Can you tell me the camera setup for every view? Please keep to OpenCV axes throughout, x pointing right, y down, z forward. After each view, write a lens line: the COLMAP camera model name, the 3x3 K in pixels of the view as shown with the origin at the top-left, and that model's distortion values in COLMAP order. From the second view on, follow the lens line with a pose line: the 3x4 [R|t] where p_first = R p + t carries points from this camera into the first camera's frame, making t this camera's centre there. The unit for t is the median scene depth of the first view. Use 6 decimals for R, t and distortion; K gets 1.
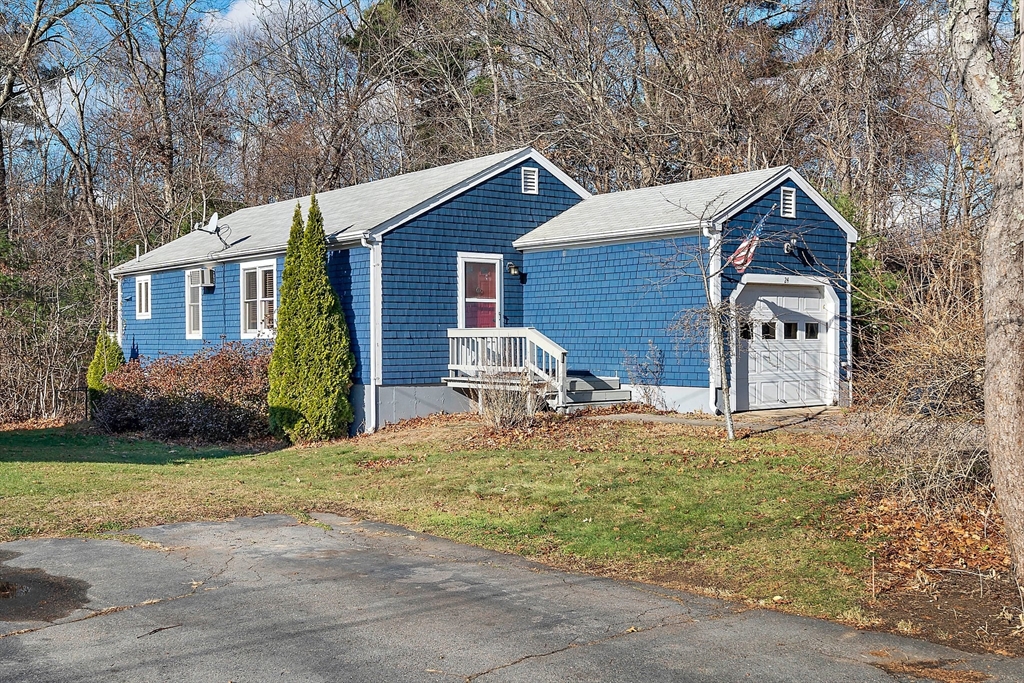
lens RADIAL K [[1005.0, 0, 517.8], [0, 1005.0, 341.5], [0, 0, 1]] dist [-0.007467, 0.000000]
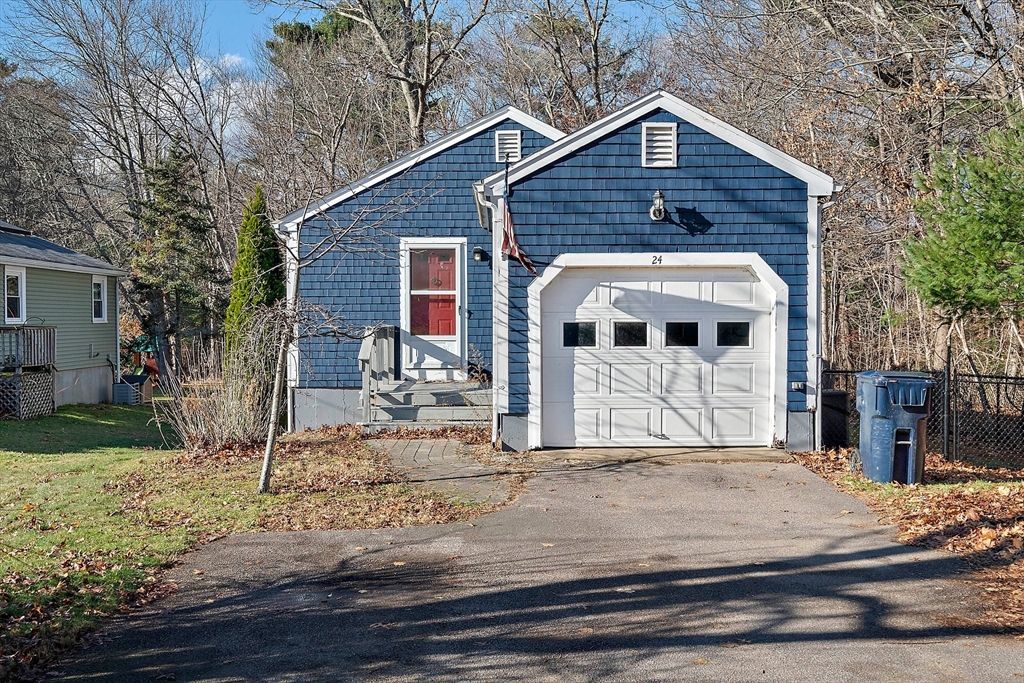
lens RADIAL K [[1005.0, 0, 519.6], [0, 1005.0, 343.1], [0, 0, 1]] dist [-0.007467, 0.000000]
pose [[0.799465, 0.017780, -0.600450, 0.567823], [-0.005536, 0.999737, 0.022233, -0.018167], [0.600687, -0.014451, 0.799353, 0.376476]]
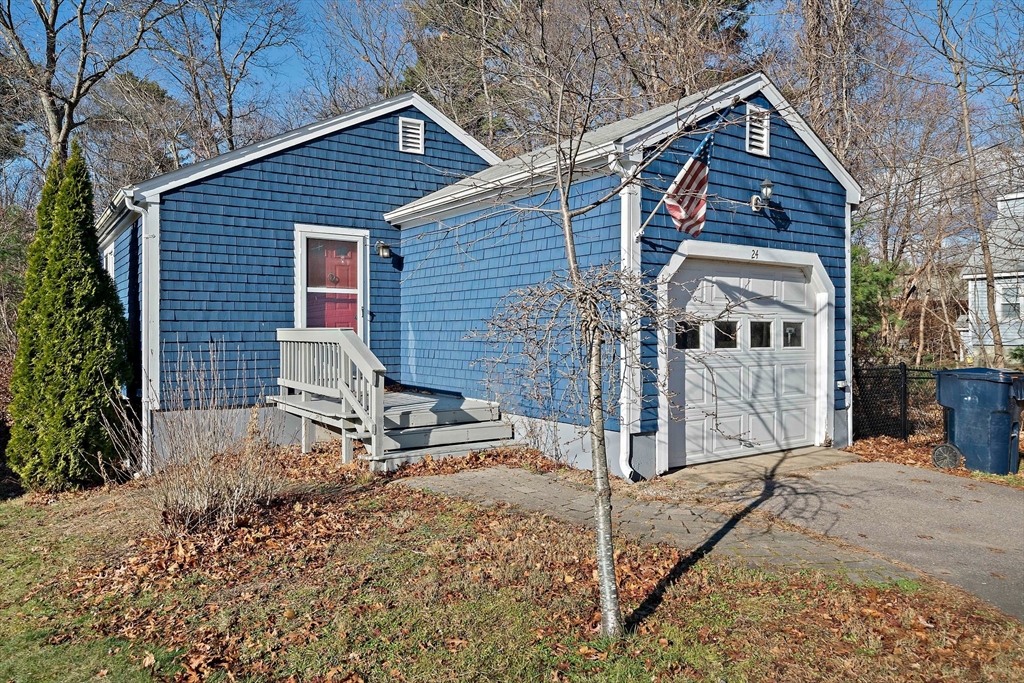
lens RADIAL K [[696.6, 0, 516.5], [0, 696.6, 331.3], [0, 0, 1]] dist [0.000096, 0.001633]
pose [[0.998125, 0.004384, -0.061045, 0.136864], [-0.004875, 0.999957, -0.007902, -0.008076], [0.061008, 0.008185, 0.998104, 0.523034]]
